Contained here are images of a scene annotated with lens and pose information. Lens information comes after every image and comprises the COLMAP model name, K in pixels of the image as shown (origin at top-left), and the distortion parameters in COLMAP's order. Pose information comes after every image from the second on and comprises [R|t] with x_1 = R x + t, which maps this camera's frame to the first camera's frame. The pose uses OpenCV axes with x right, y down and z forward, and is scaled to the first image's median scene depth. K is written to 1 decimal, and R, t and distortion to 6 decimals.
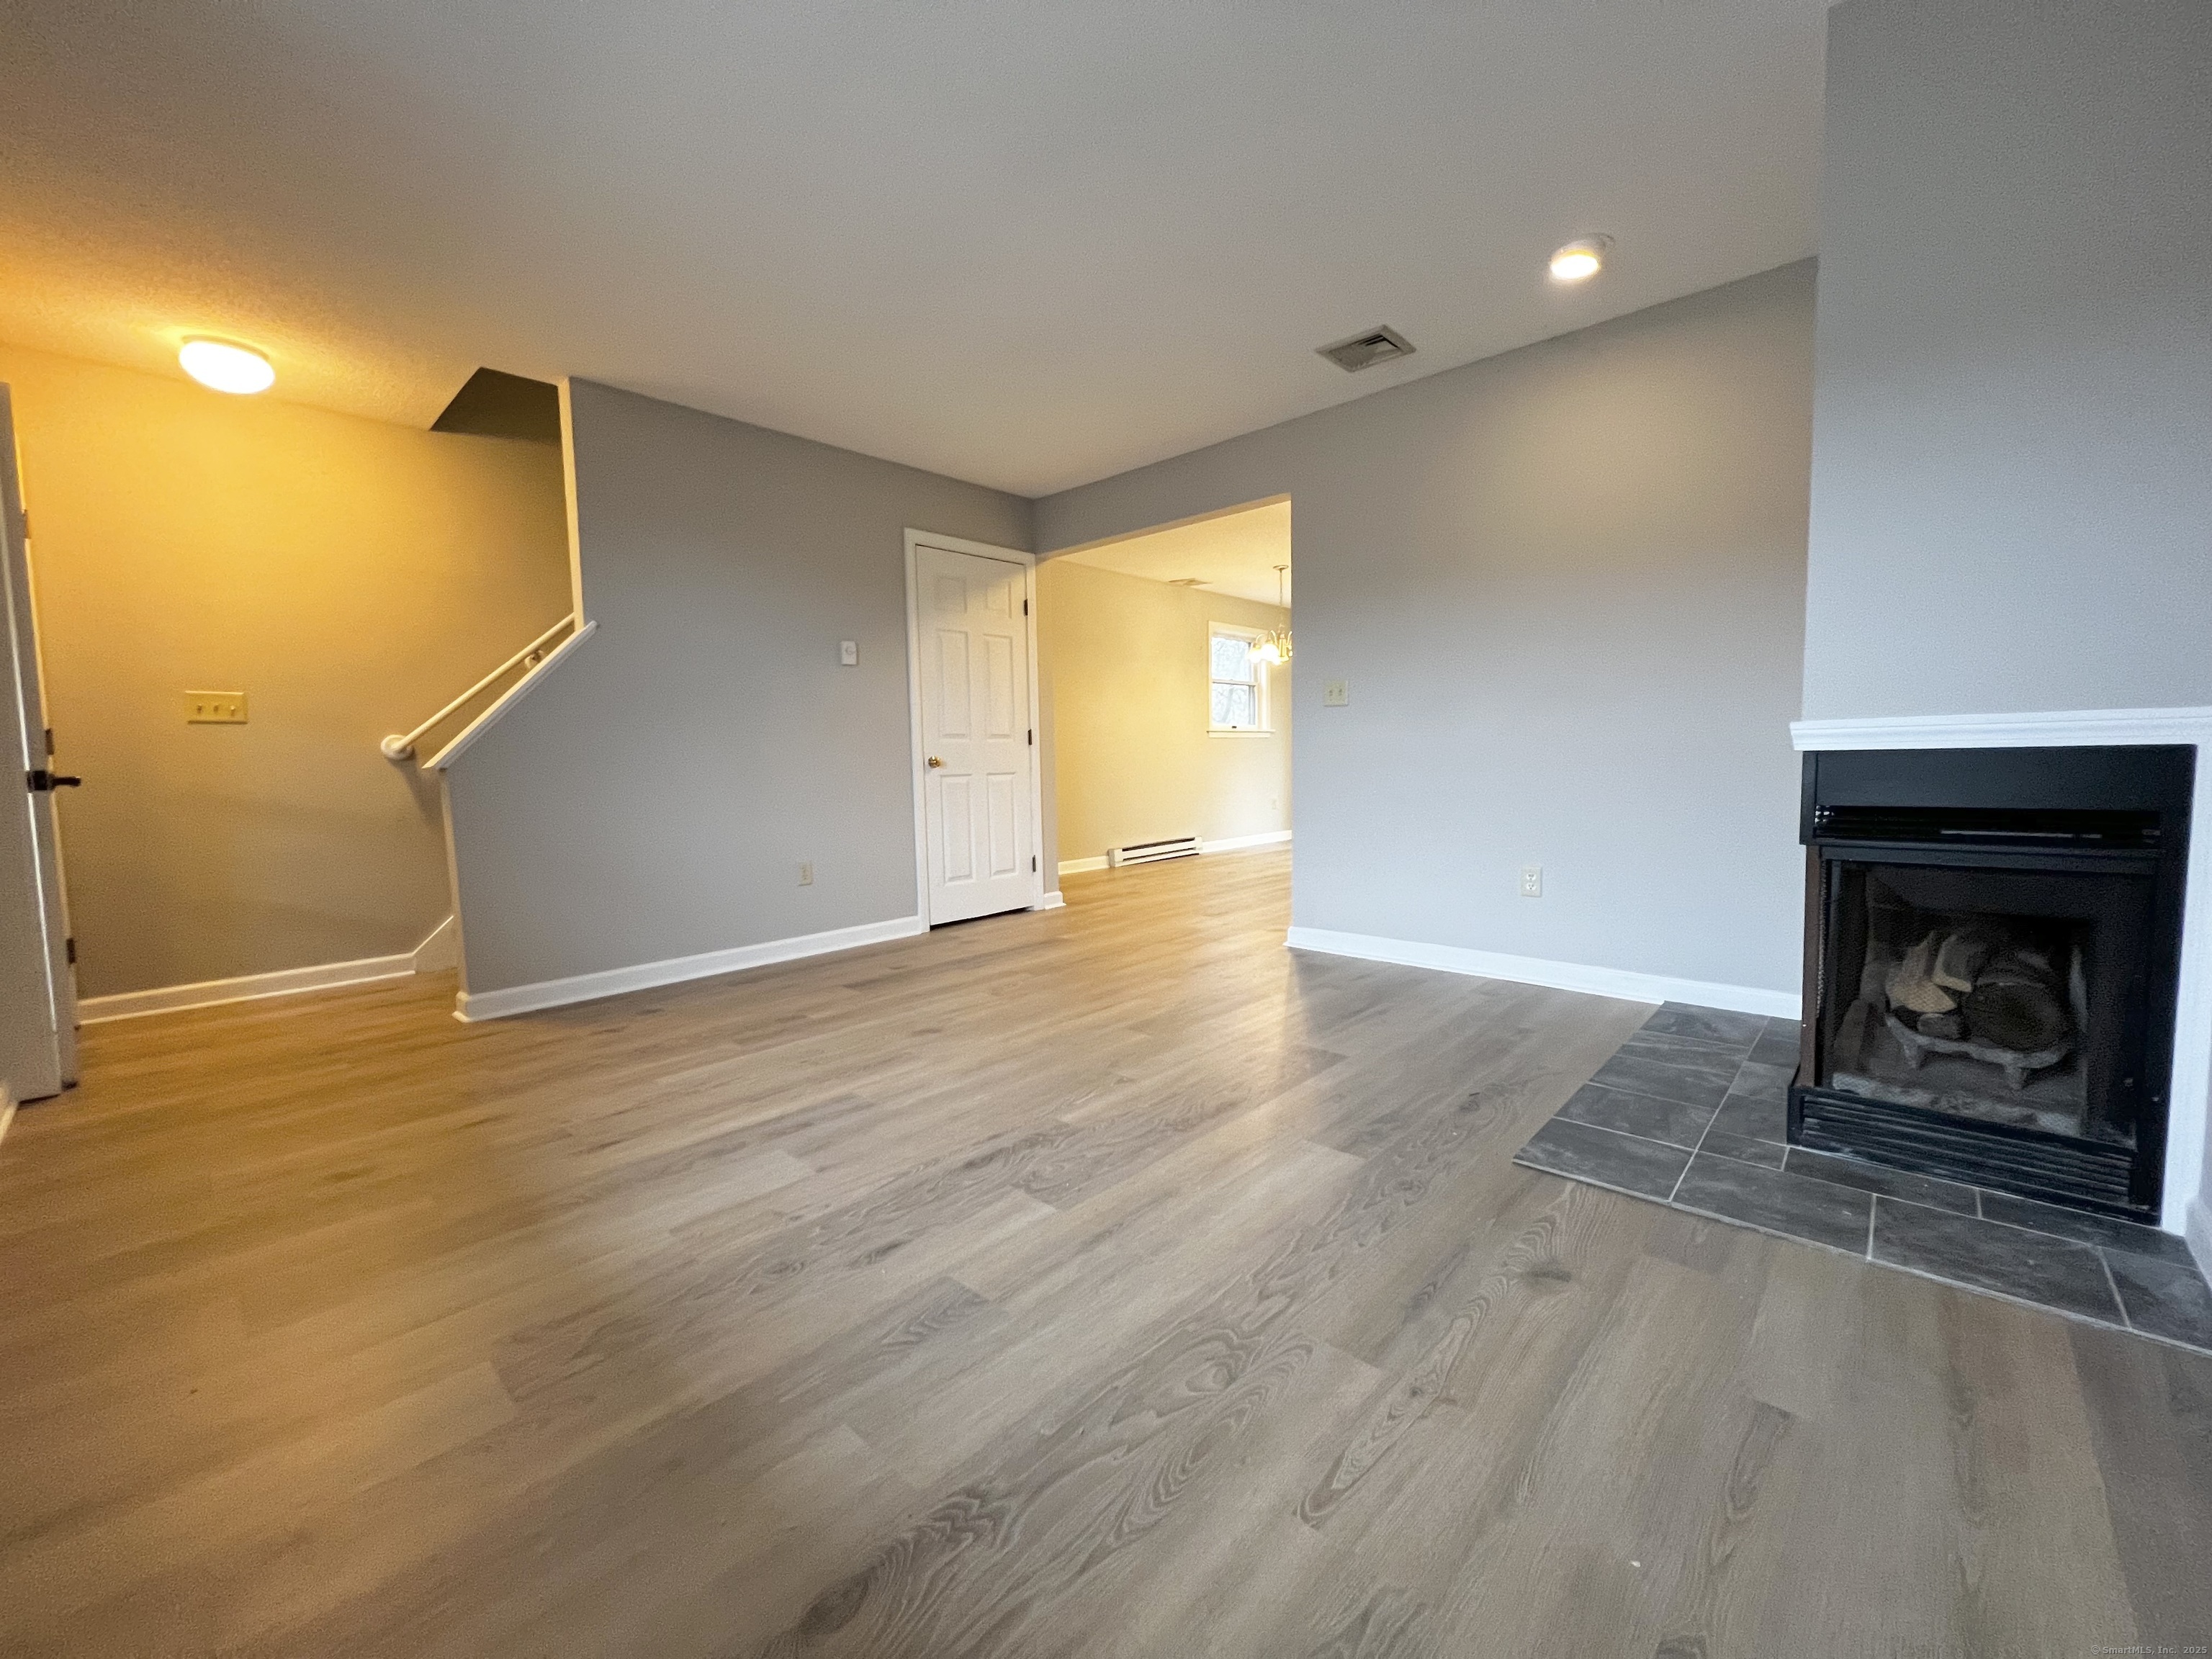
lens RADIAL K [[884.7, 0, 1100.4], [0, 884.7, 812.9], [0, 0, 1]] dist [-0.011638, 0.002149]
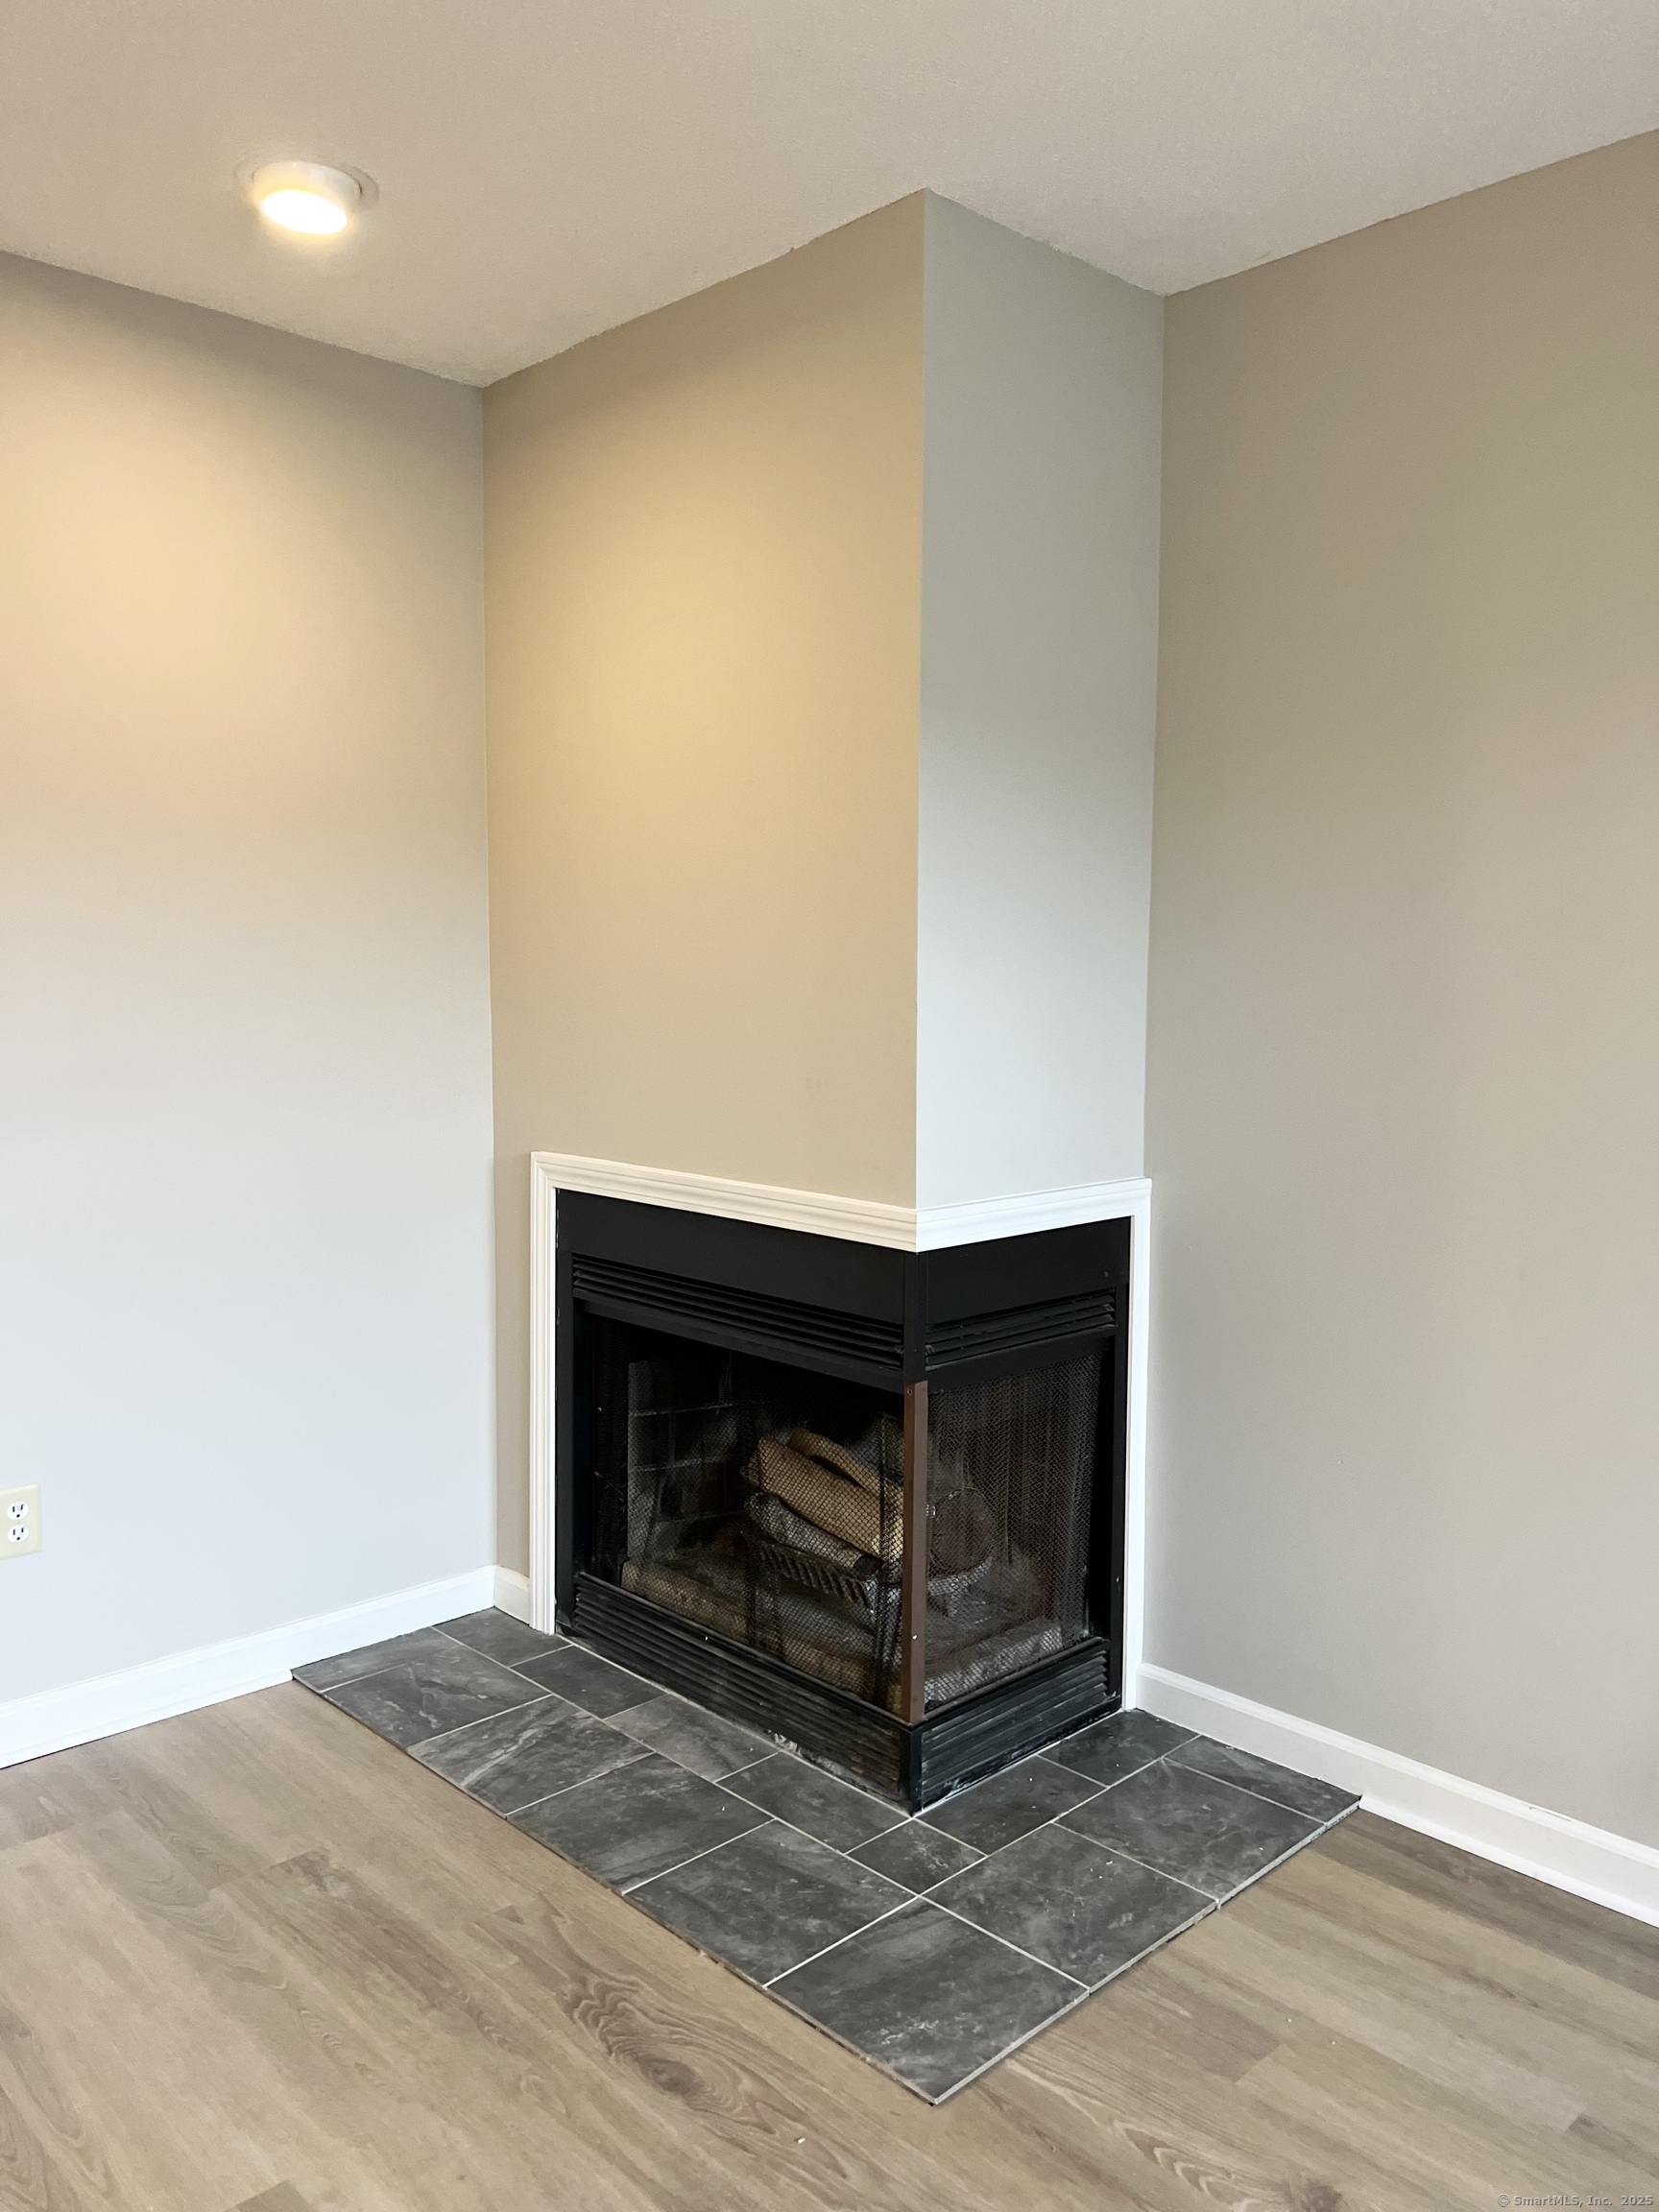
lens RADIAL K [[1662.4, 0, 819.2], [0, 1662.4, 1120.5], [0, 0, 1]] dist [0.038030, -0.030865]
pose [[0.057807, -0.080232, 0.995099, -0.492826], [0.056244, 0.995444, 0.076992, -0.275573], [-0.996742, 0.051518, 0.062057, 0.967614]]
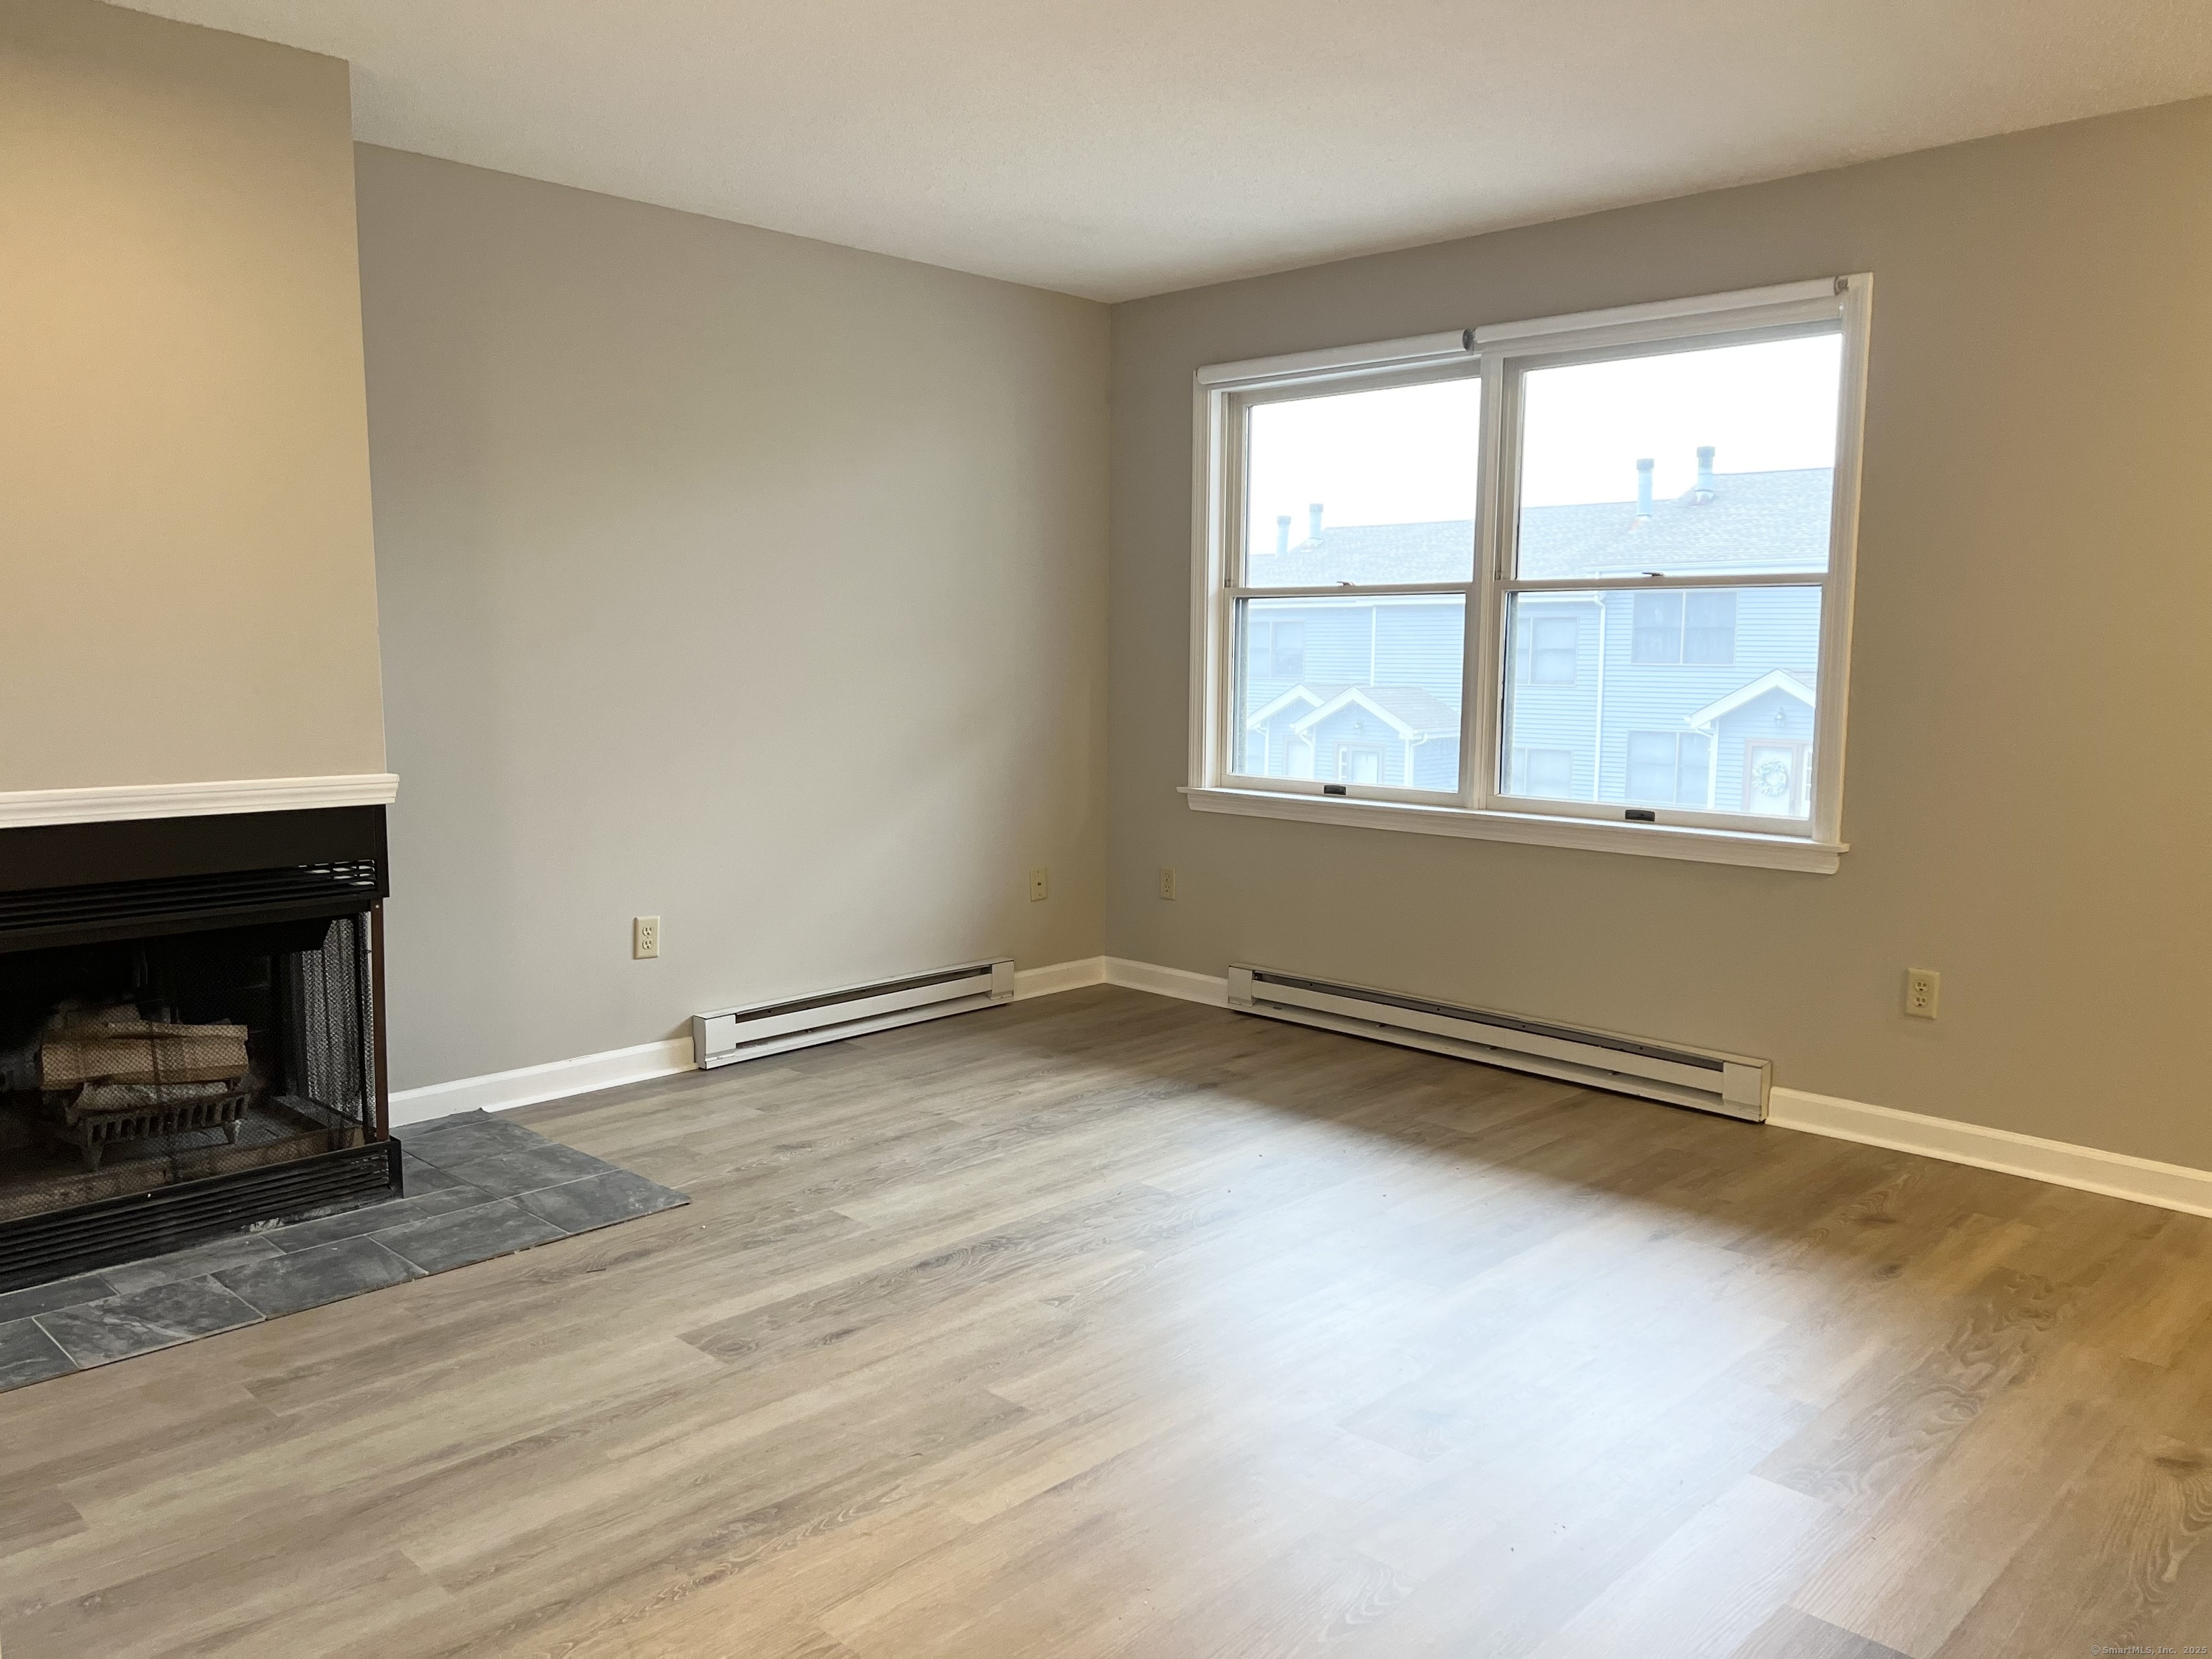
lens RADIAL K [[1662.4, 0, 1100.8], [0, 1662.4, 835.9], [0, 0, 1]] dist [0.038030, -0.030865]
pose [[-0.999666, 0.010920, 0.023405, -0.050264], [0.014834, 0.984597, 0.174208, -0.342136], [-0.021142, 0.174498, -0.984431, 2.779454]]
